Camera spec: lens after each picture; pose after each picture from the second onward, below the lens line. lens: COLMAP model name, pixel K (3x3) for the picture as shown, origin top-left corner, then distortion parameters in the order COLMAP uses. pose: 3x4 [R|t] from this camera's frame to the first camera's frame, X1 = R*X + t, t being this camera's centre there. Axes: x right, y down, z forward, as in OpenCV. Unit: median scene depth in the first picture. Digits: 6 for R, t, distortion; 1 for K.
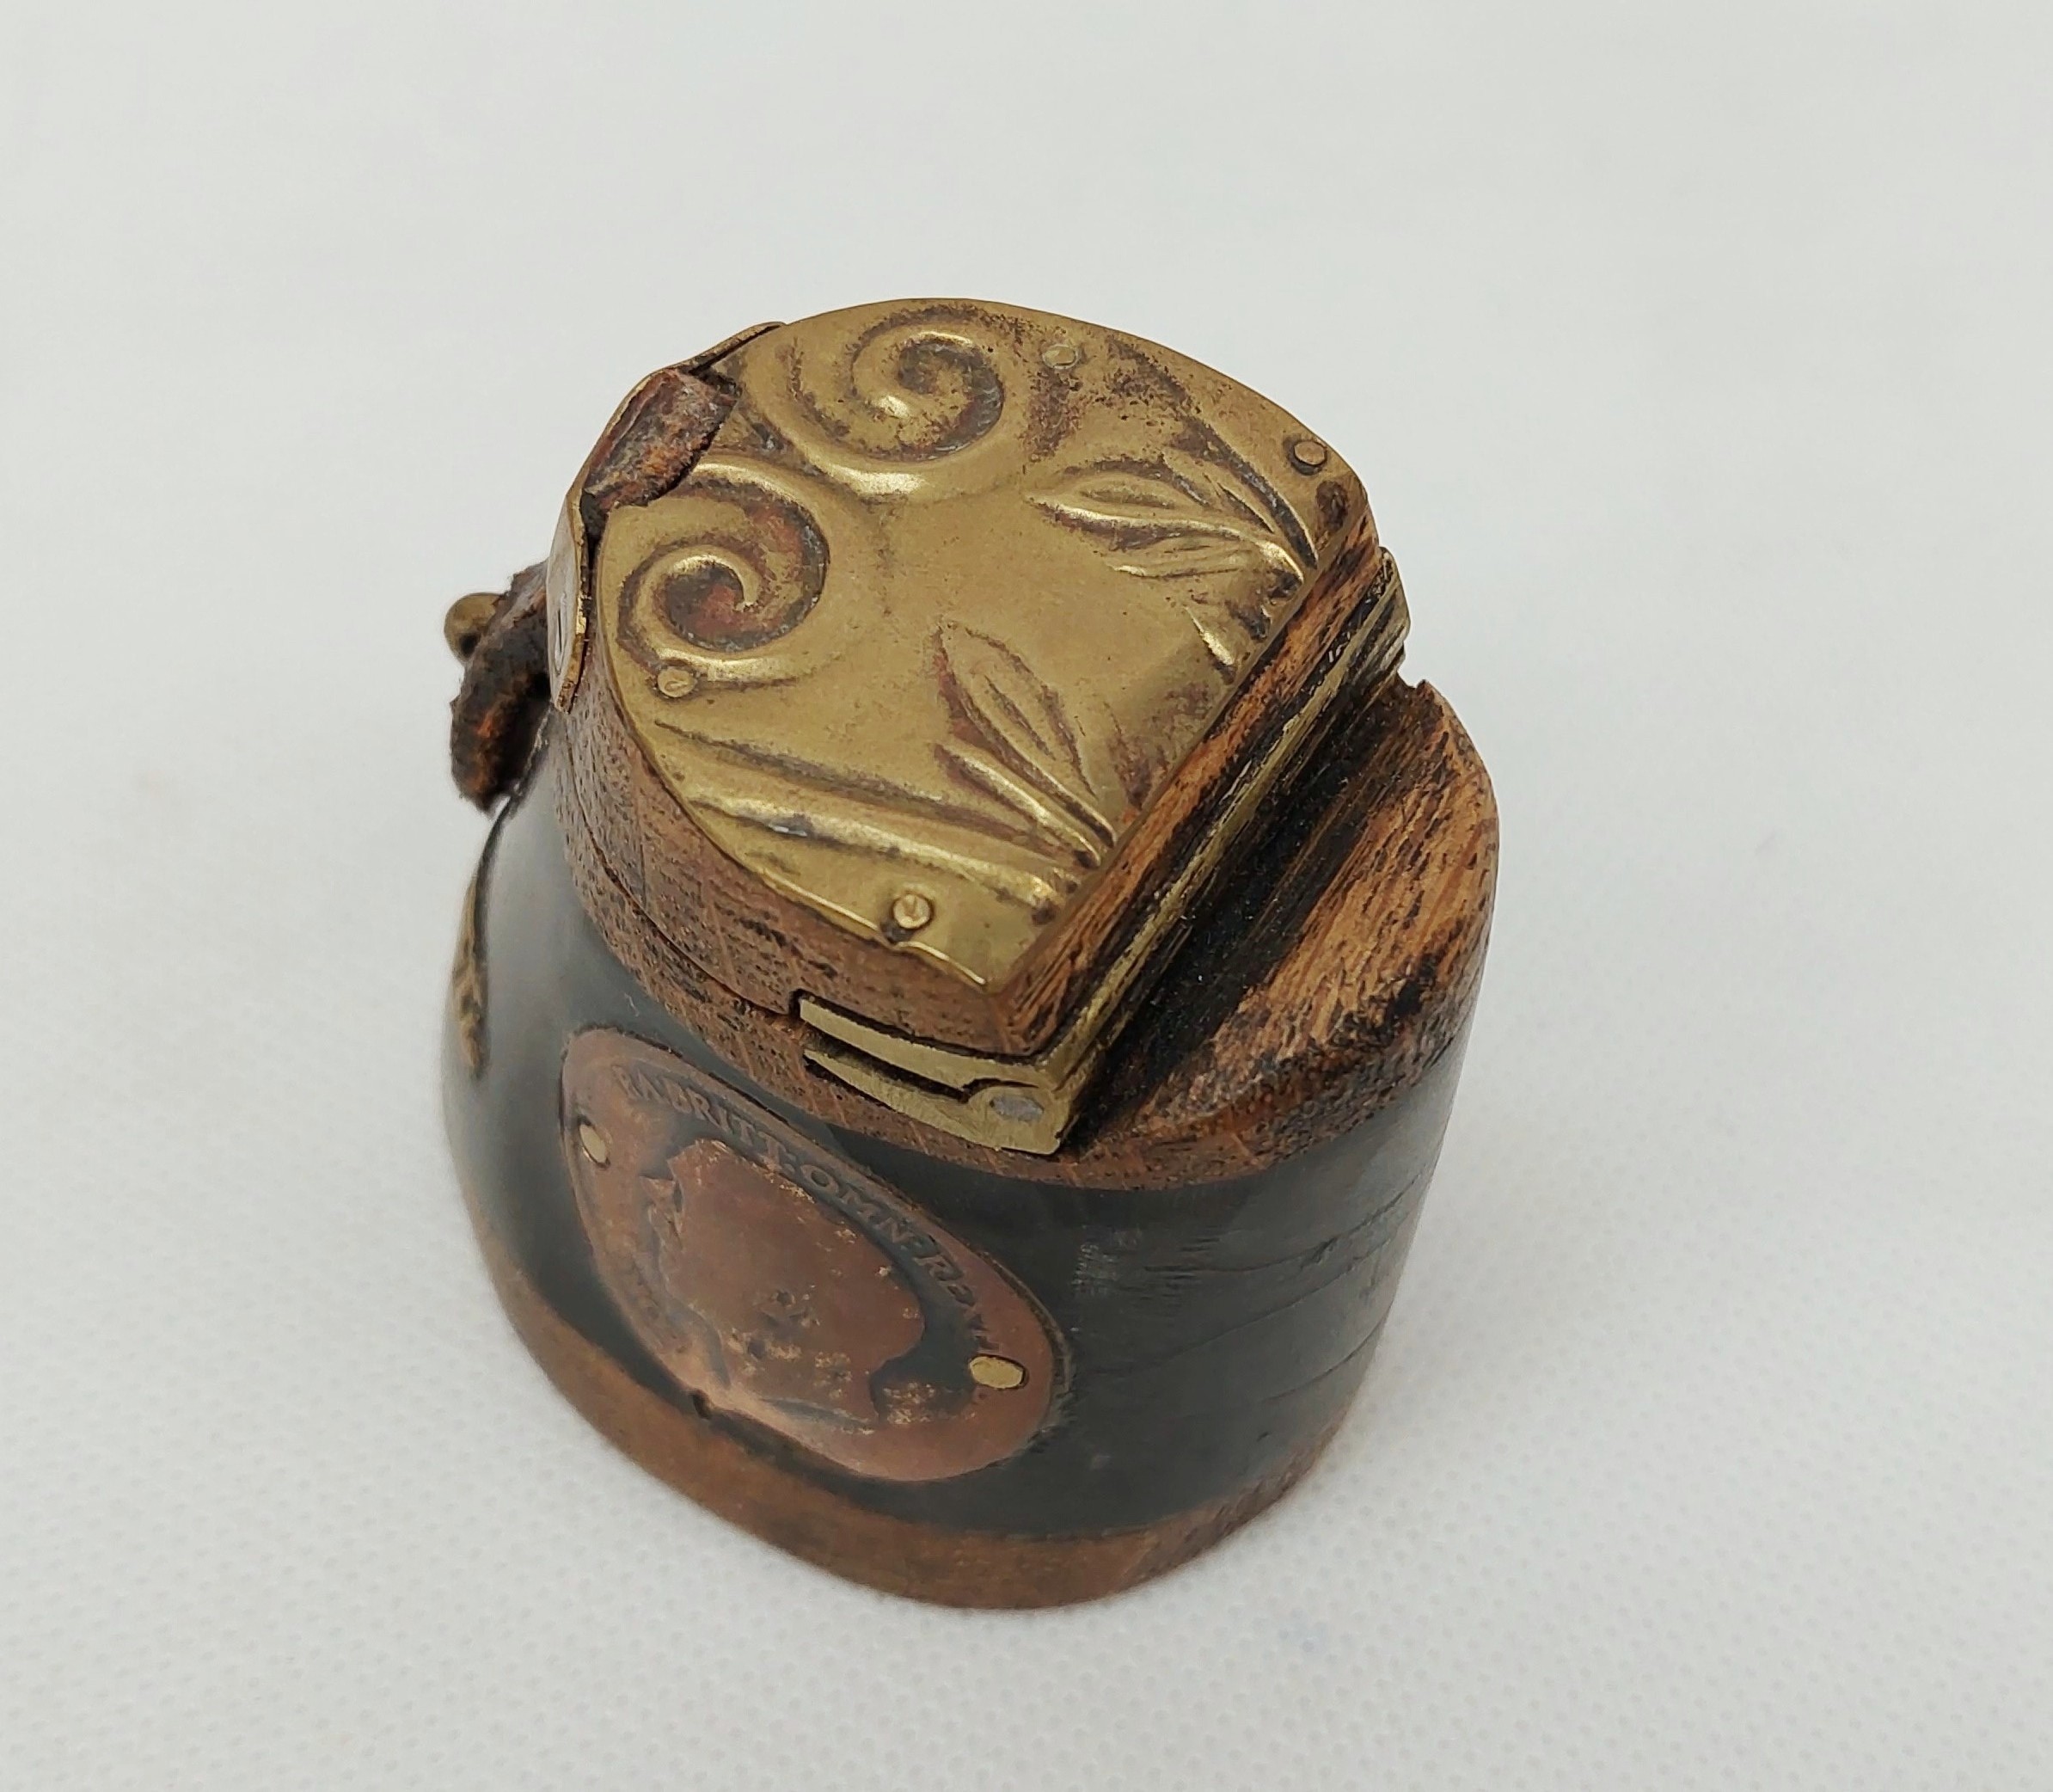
lens RADIAL K [[1813.0, 0, 1029.4], [0, 1813.0, 895.7], [0, 0, 1]] dist [0.072363, -0.000538]
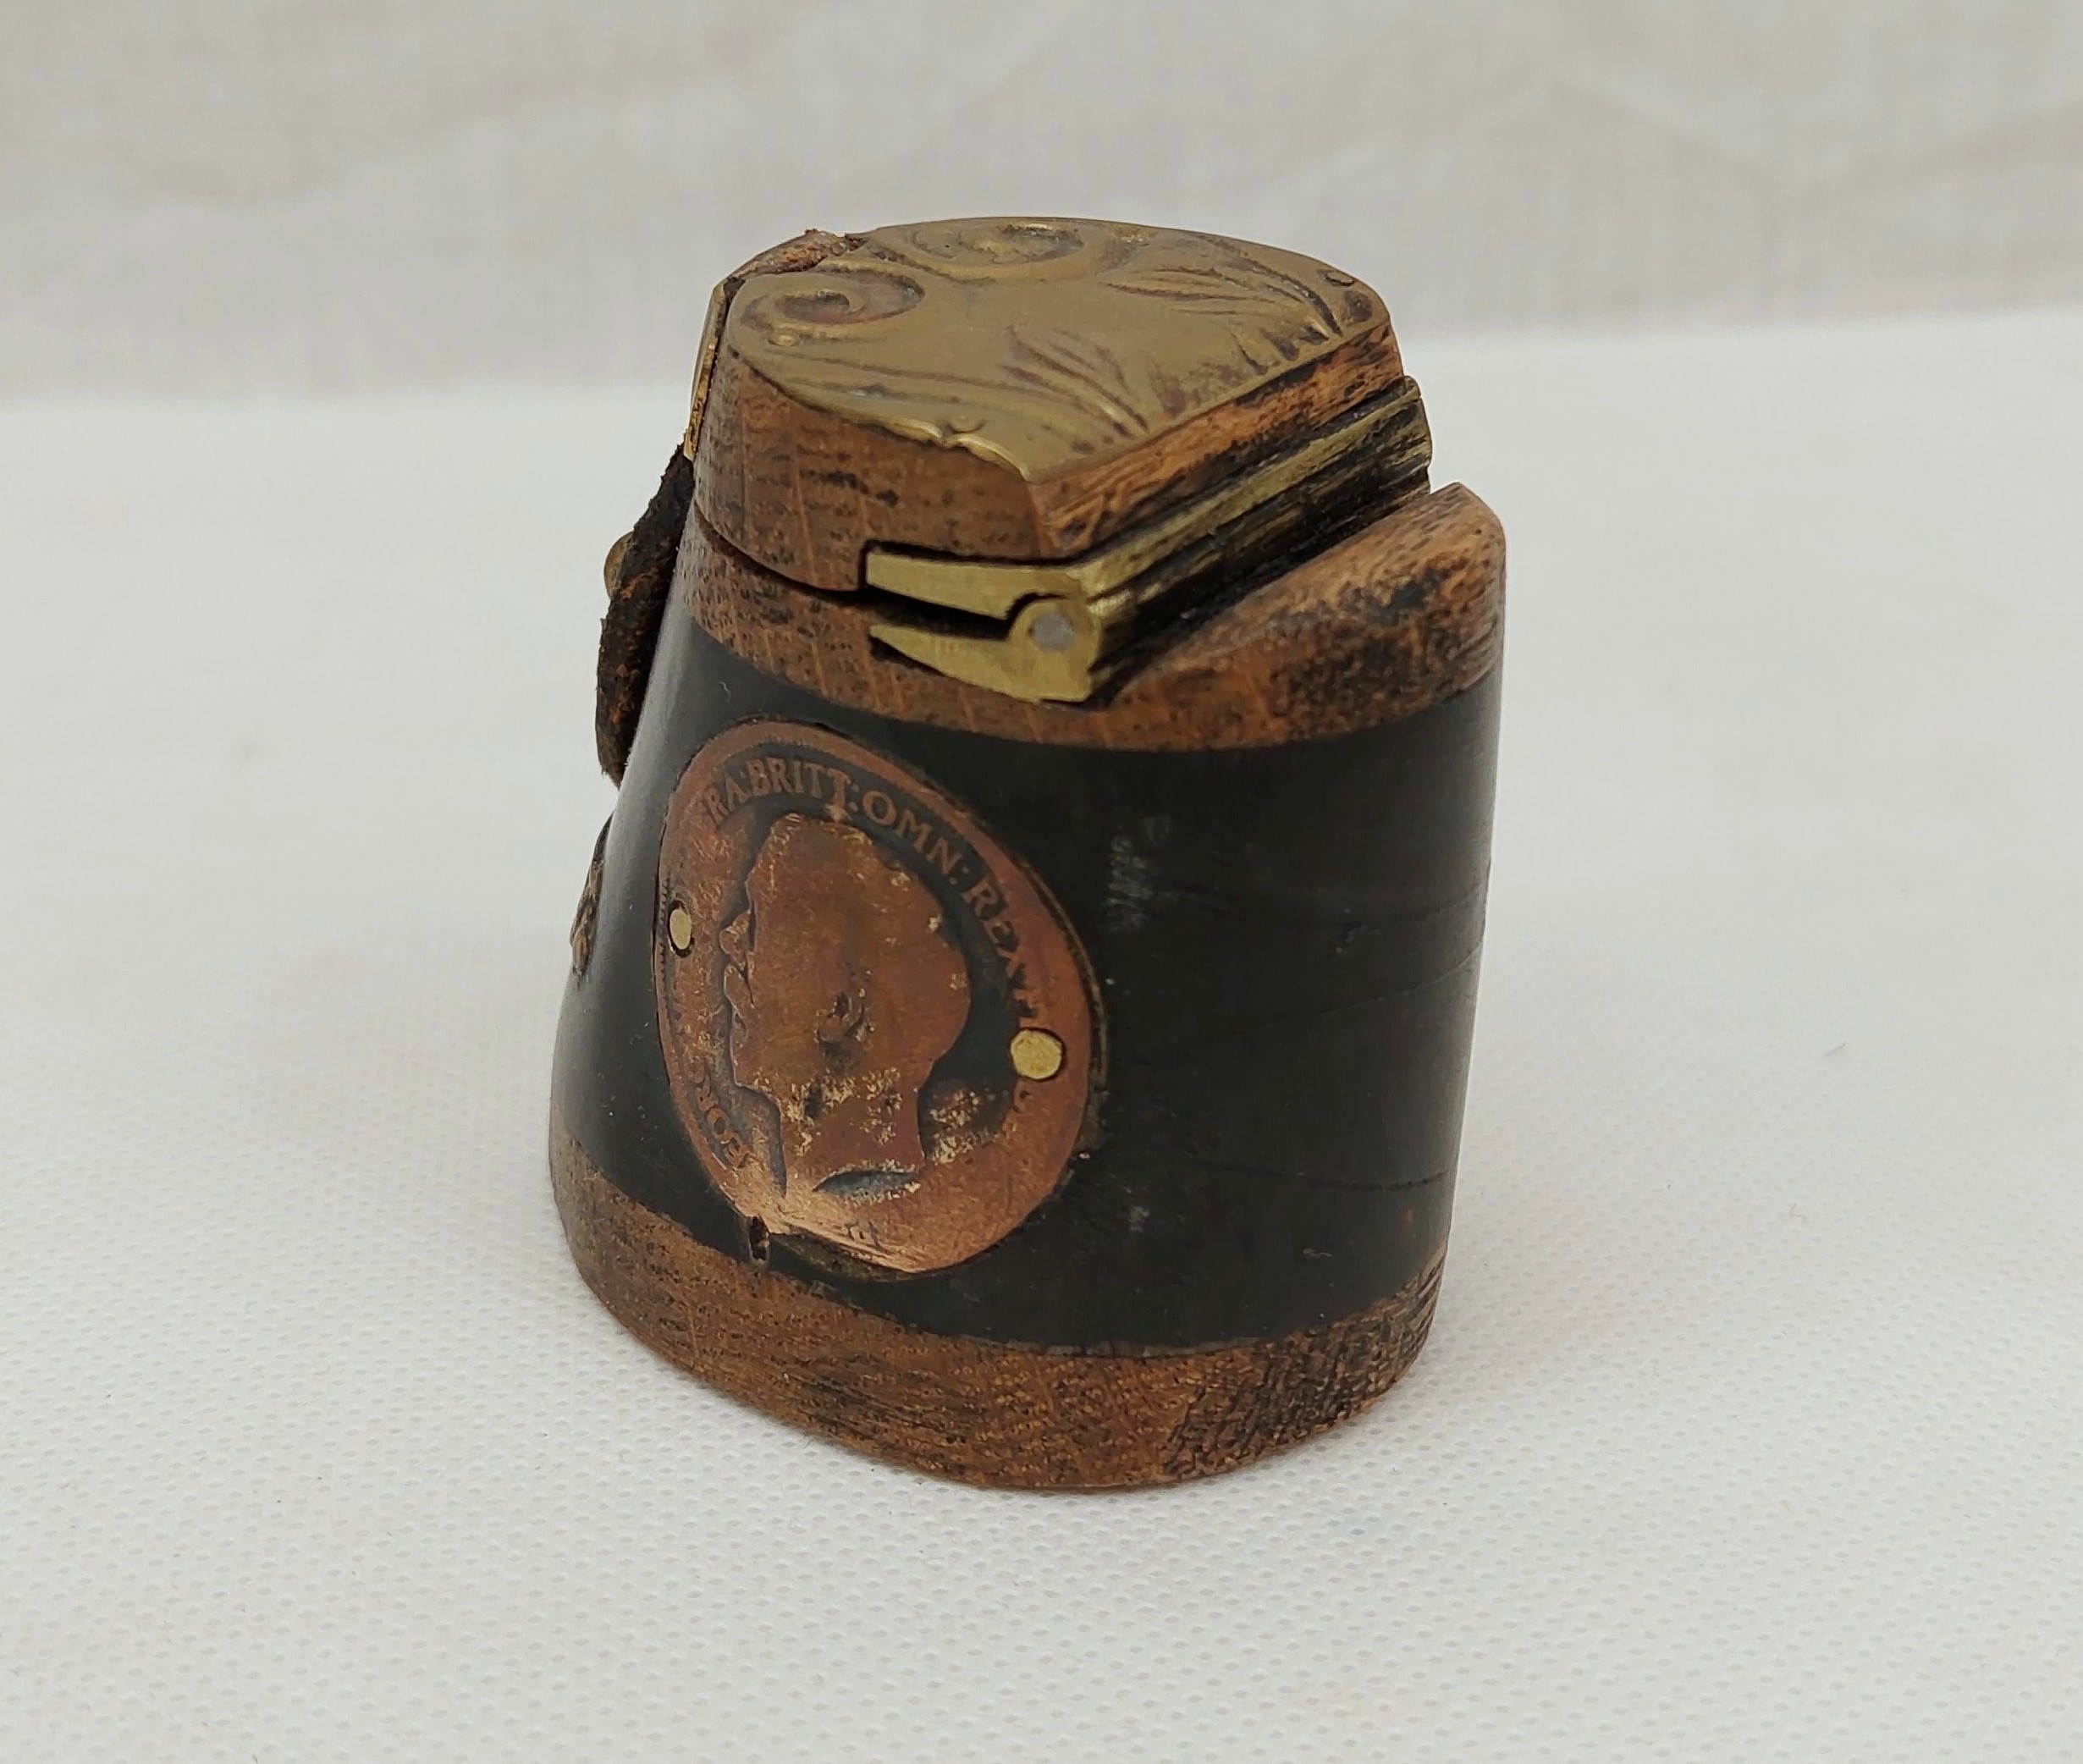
lens RADIAL K [[1685.5, 0, 1077.0], [0, 1685.5, 819.4], [0, 0, 1]] dist [0.148665, -0.003431]
pose [[0.998257, 0.030607, -0.050469, 0.056309], [-0.043866, 0.956803, -0.287408, 0.464073], [0.039492, 0.289121, 0.956478, 0.039125]]
